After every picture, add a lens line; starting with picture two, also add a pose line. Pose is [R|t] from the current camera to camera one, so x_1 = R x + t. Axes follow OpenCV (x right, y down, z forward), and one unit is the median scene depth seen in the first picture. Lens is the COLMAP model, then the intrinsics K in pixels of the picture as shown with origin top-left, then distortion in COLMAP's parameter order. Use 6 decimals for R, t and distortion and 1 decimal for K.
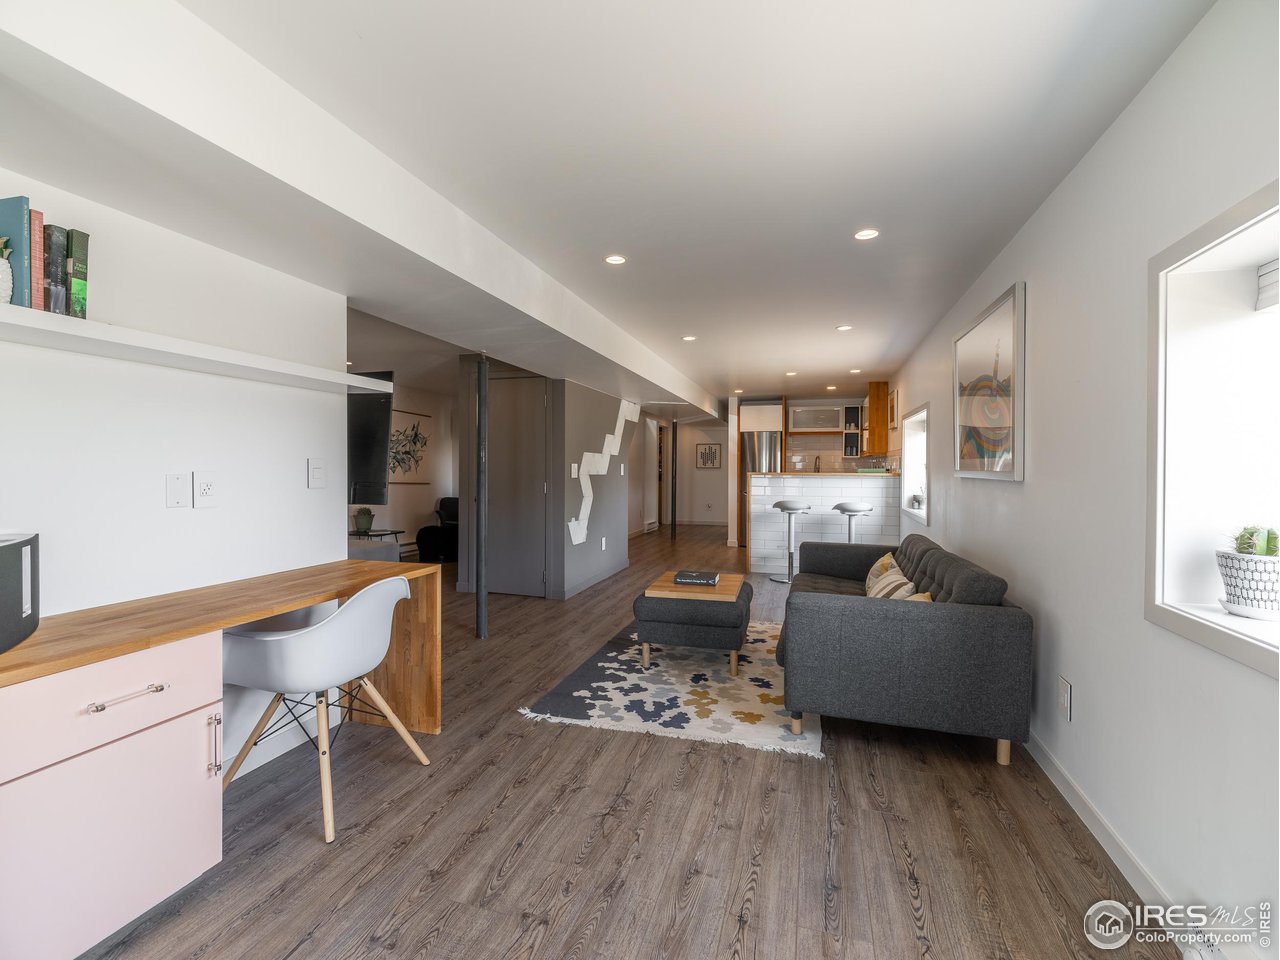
lens RADIAL K [[570.2, 0, 633.6], [0, 570.2, 474.4], [0, 0, 1]] dist [-0.014011, -0.000487]
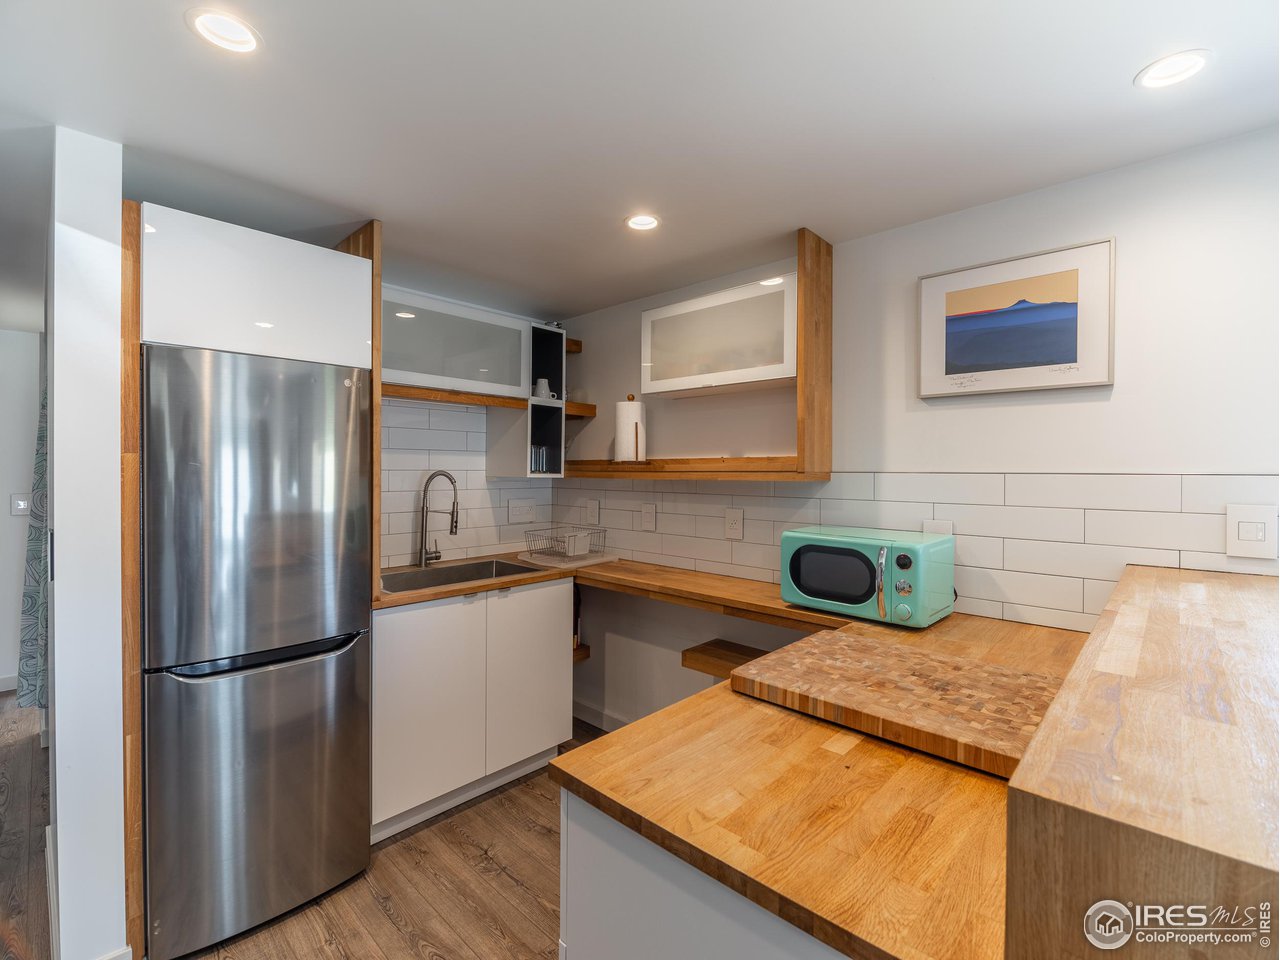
lens RADIAL K [[582.5, 0, 633.7], [0, 582.5, 467.4], [0, 0, 1]] dist [0.013457, -0.000941]
pose [[0.445716, 0.008004, 0.895138, 0.089117], [0.006901, 0.999900, -0.012377, -0.030512], [-0.895148, 0.011694, 0.445616, 0.791035]]
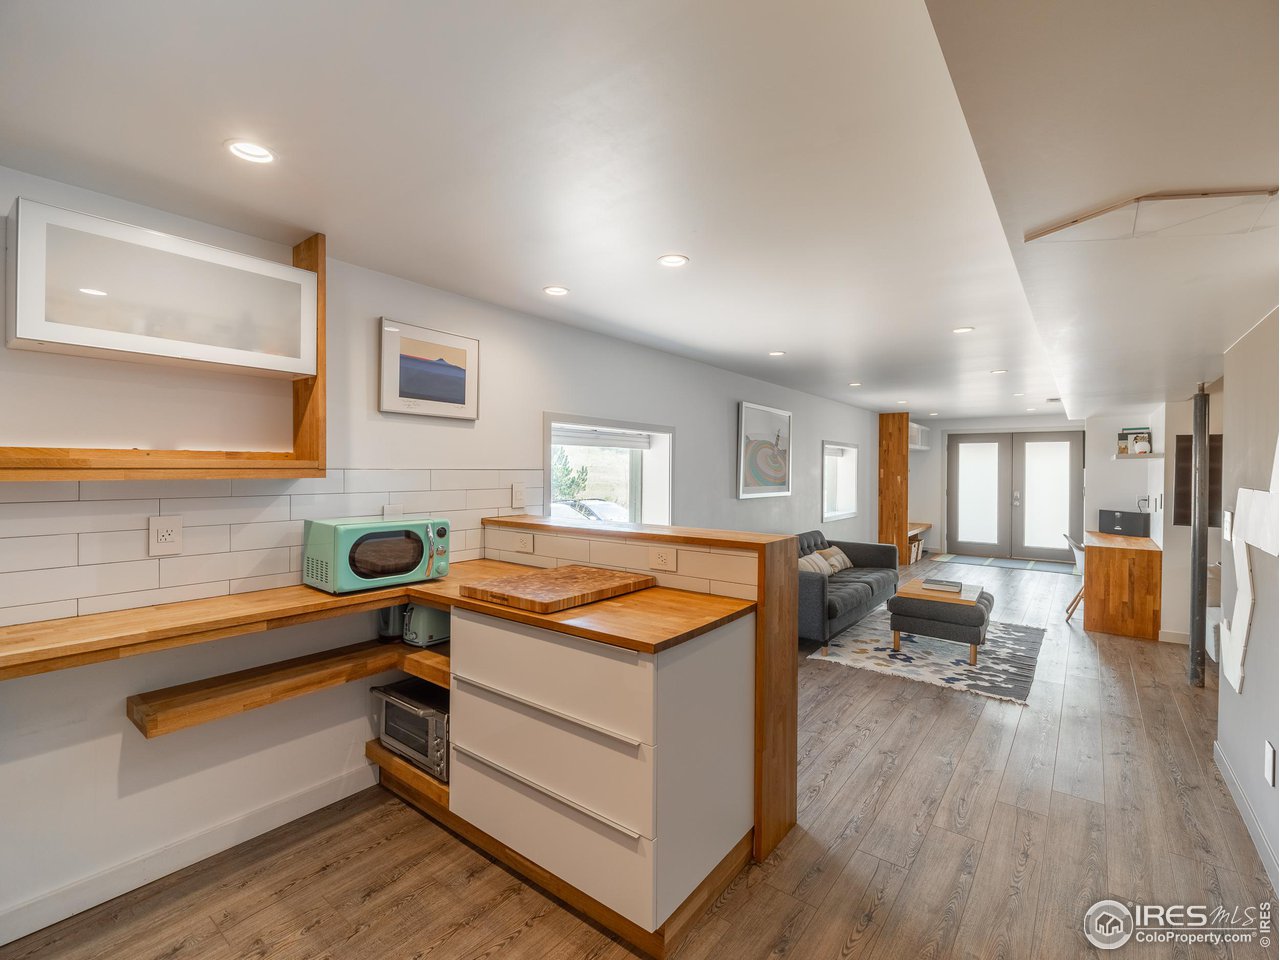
lens RADIAL K [[582.5, 0, 633.7], [0, 582.5, 467.4], [0, 0, 1]] dist [0.013457, -0.000941]
pose [[-0.935864, -0.005992, 0.352309, 0.122097], [-0.002320, 0.999939, 0.010842, -0.034969], [-0.352353, 0.009330, -0.935821, 1.030427]]
